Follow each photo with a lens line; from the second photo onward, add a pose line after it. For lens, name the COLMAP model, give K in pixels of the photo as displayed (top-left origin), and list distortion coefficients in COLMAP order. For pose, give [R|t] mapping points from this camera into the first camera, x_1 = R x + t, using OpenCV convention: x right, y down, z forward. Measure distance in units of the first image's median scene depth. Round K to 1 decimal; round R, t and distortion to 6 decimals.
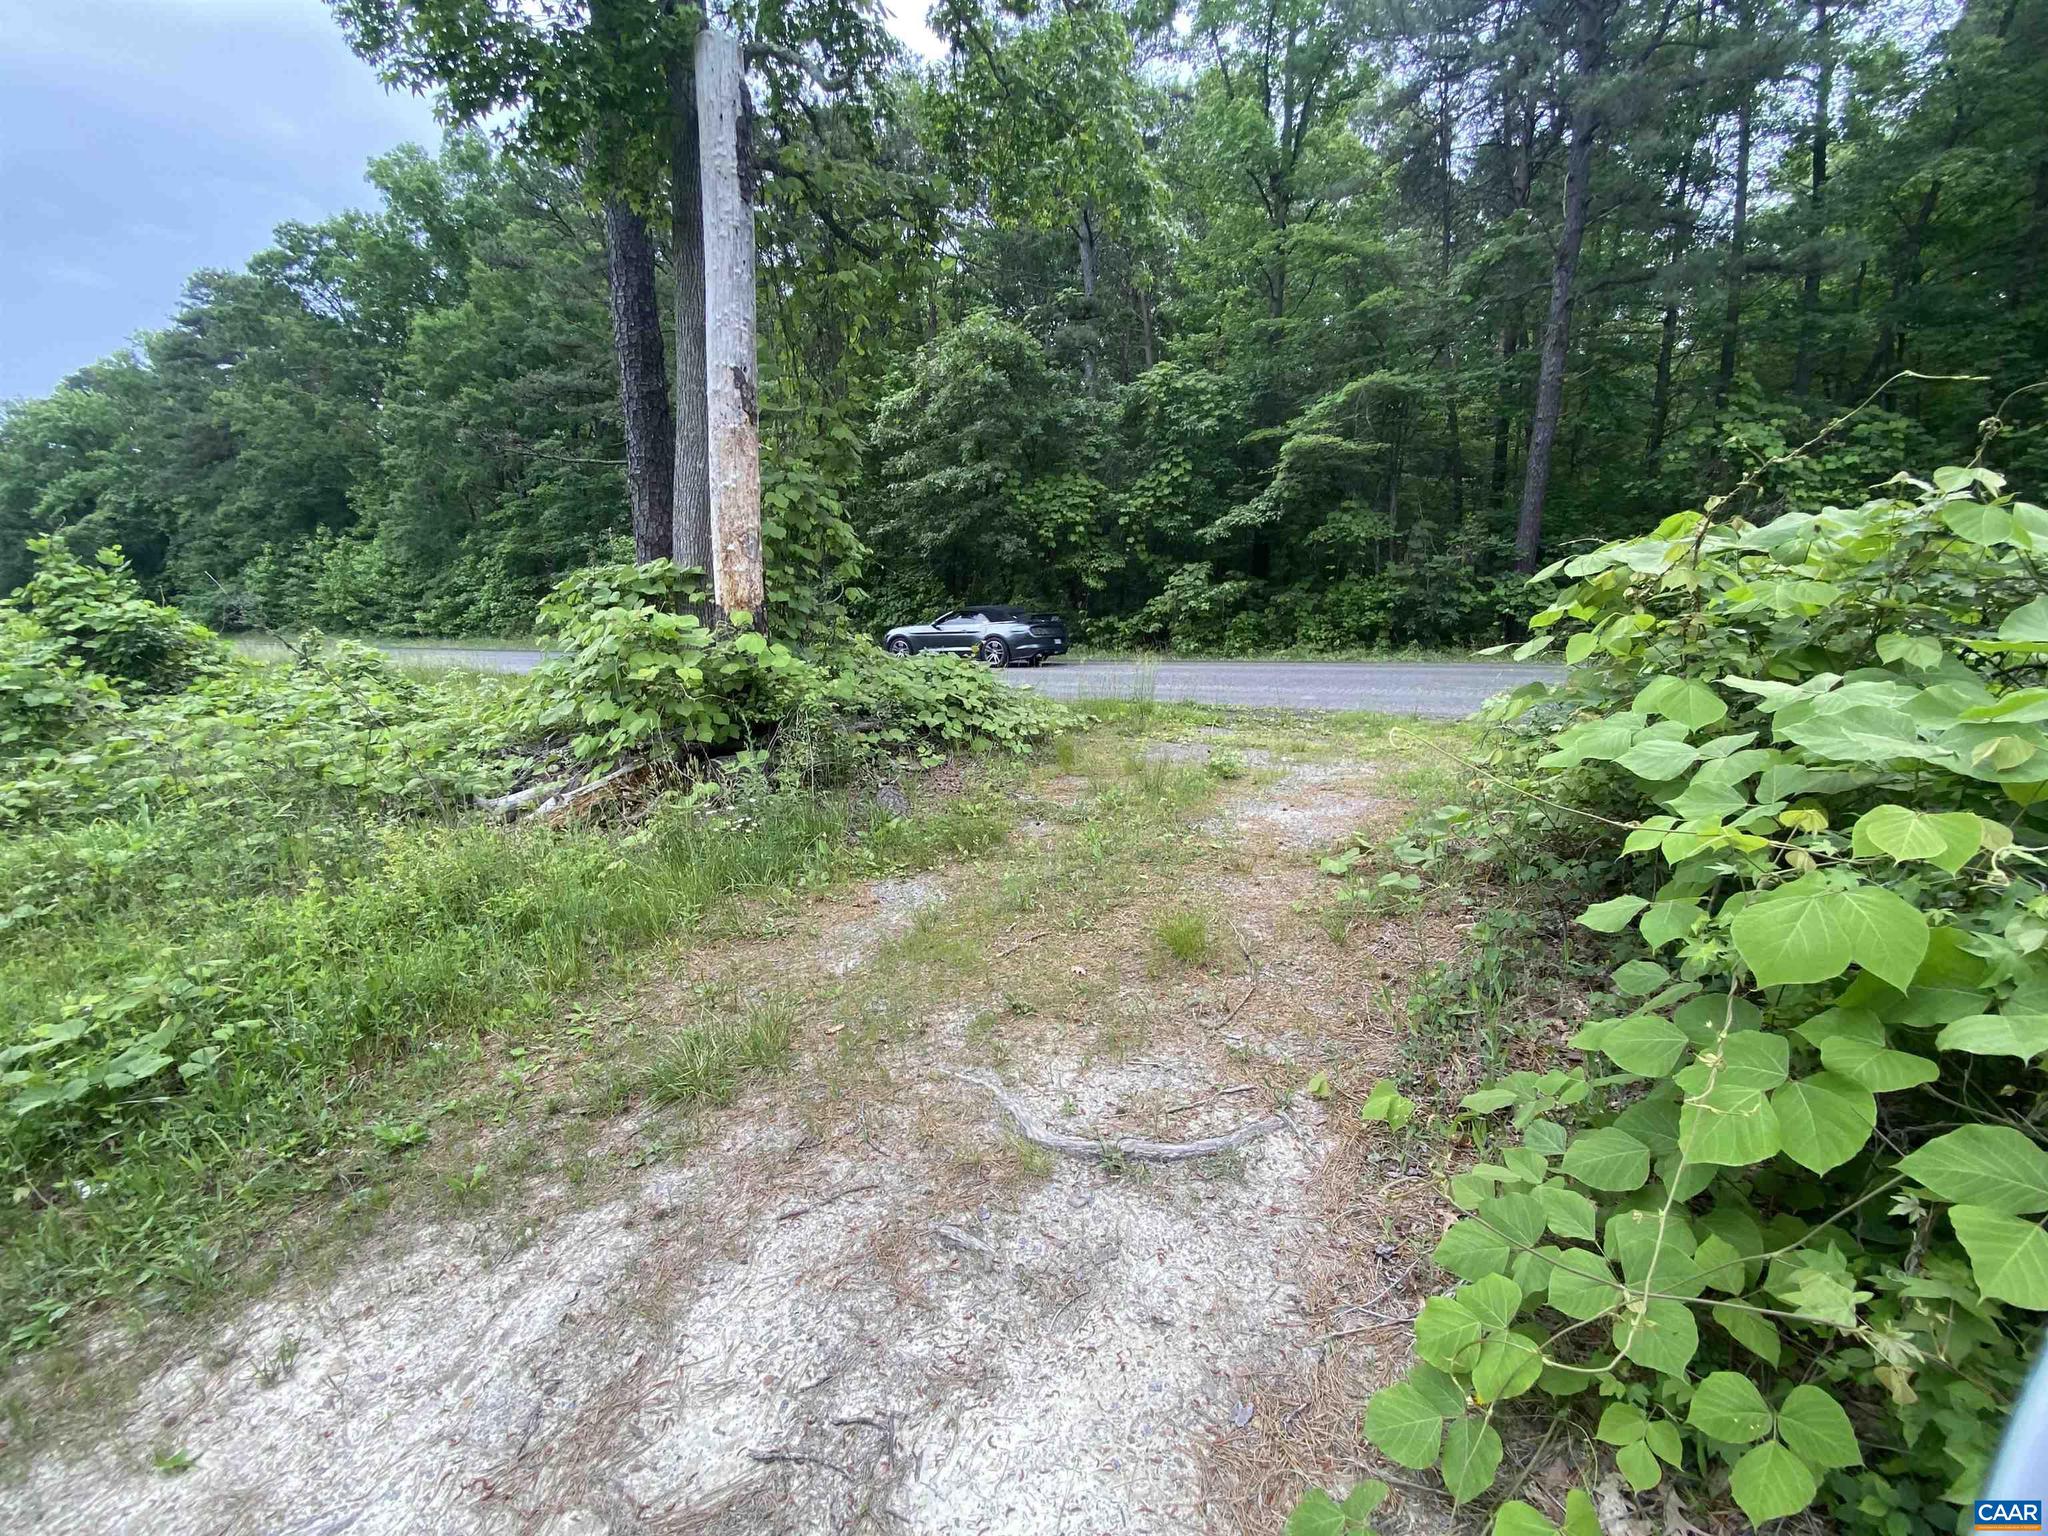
lens RADIAL K [[816.1, 0, 1023.3], [0, 816.1, 762.1], [0, 0, 1]] dist [0.013753, -0.016440]
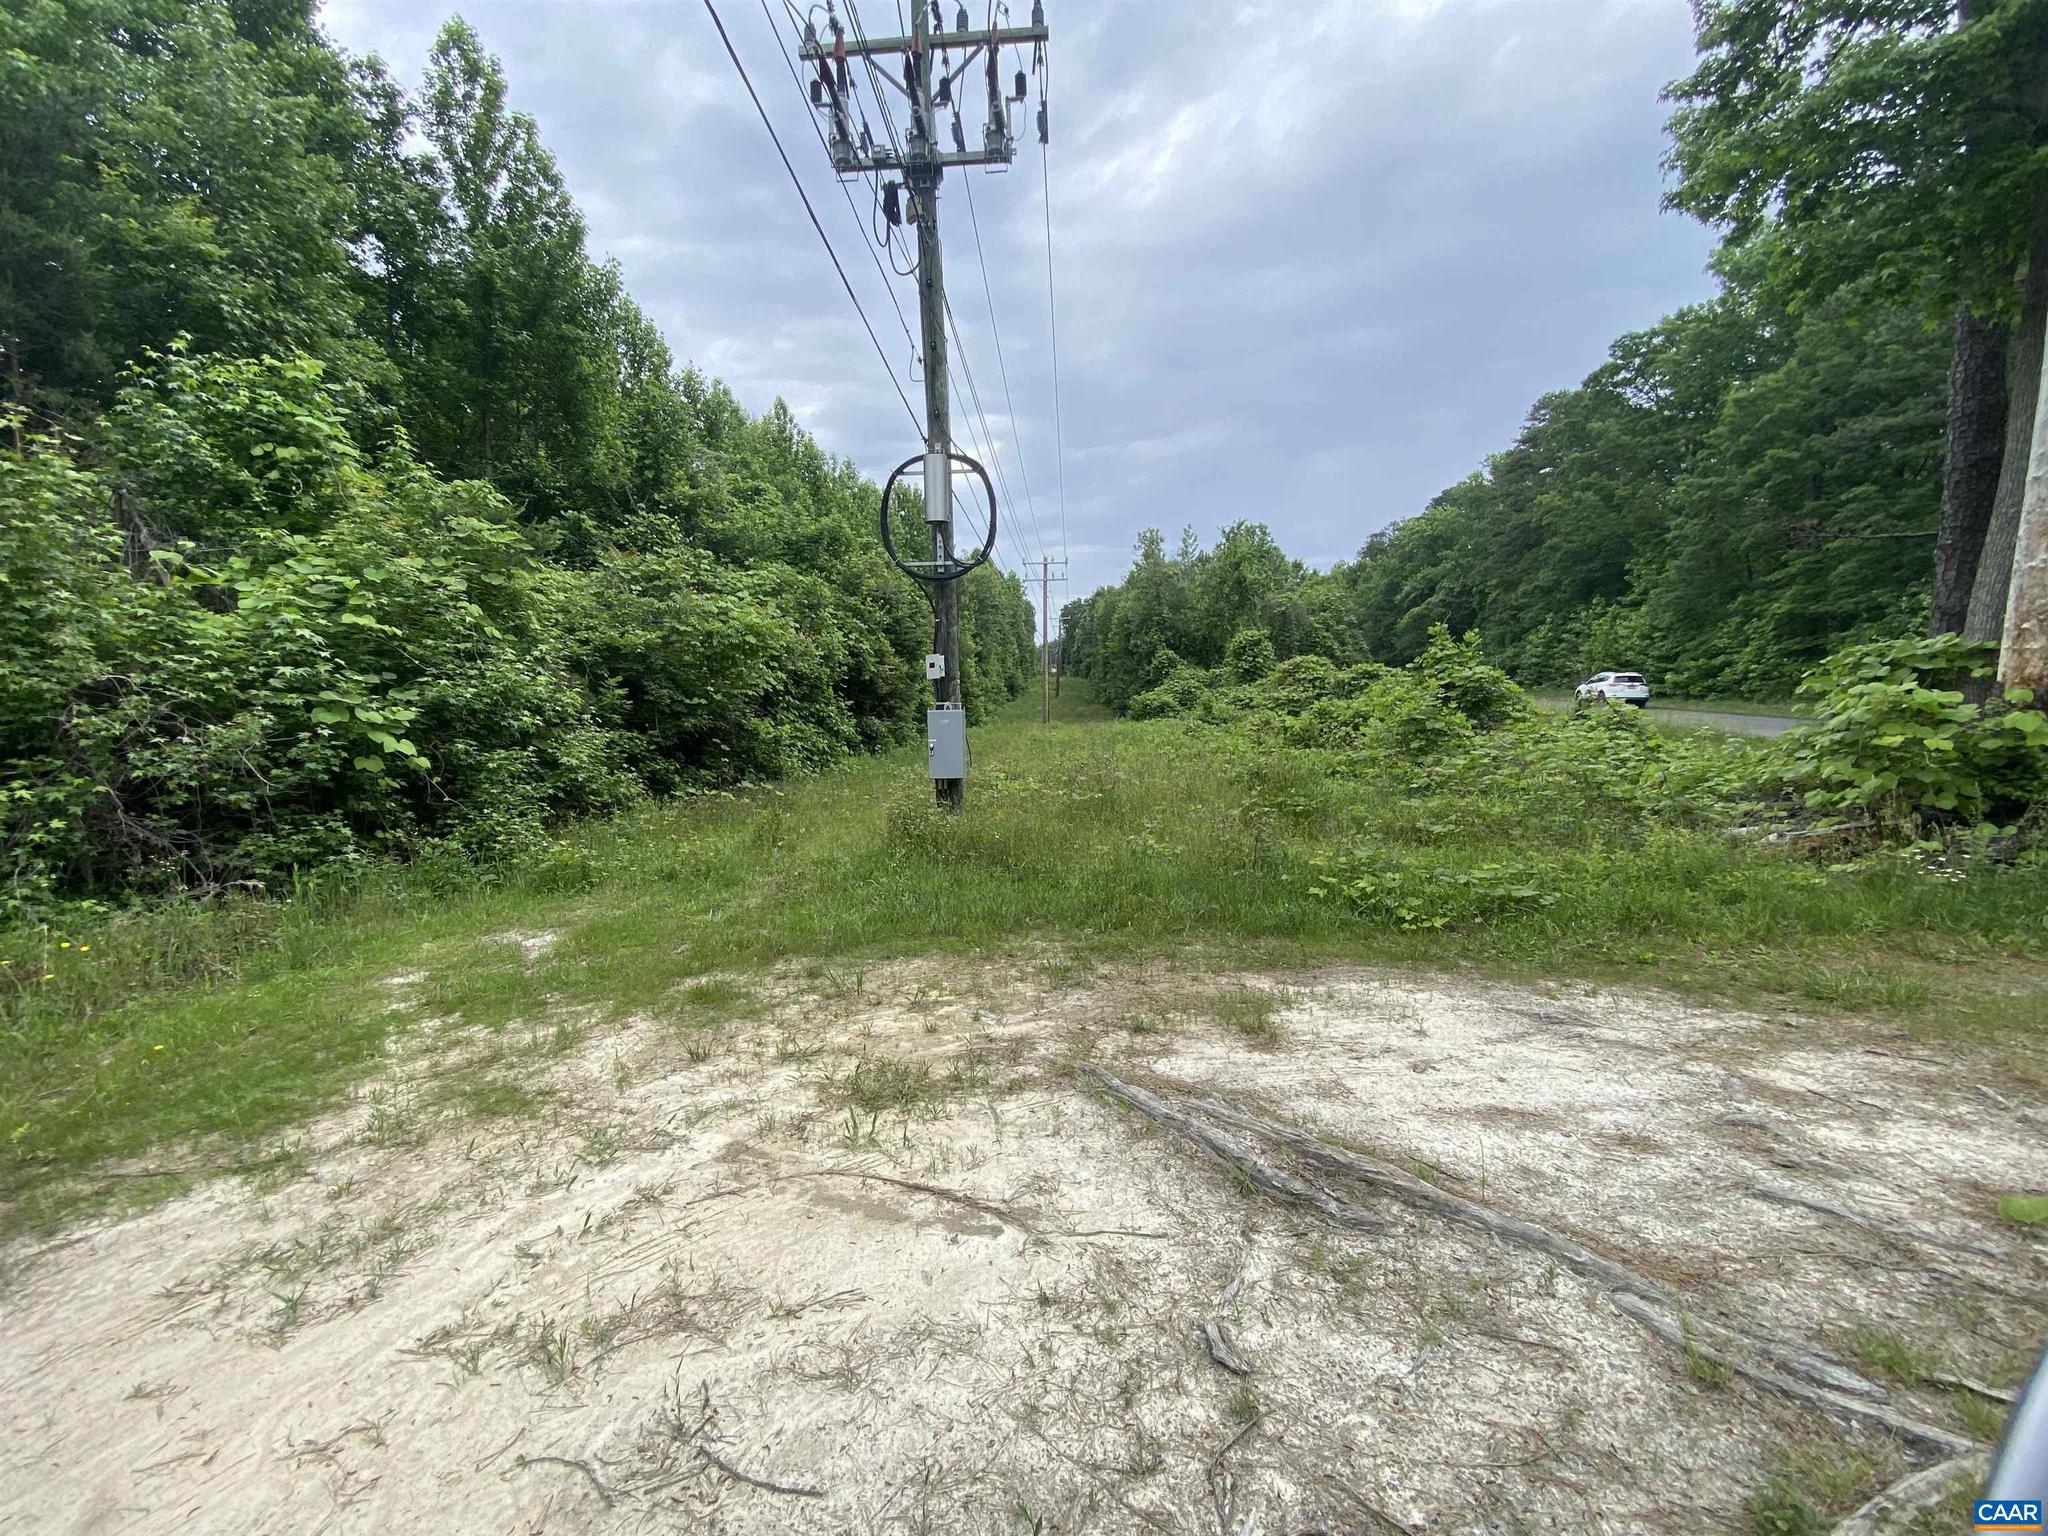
lens RADIAL K [[816.1, 0, 1023.3], [0, 816.1, 762.1], [0, 0, 1]] dist [0.013753, -0.016440]
pose [[0.276029, 0.112888, -0.954497, 0.060891], [-0.180463, 0.981504, 0.063894, 0.014191], [0.944056, 0.154615, 0.291295, -0.099177]]
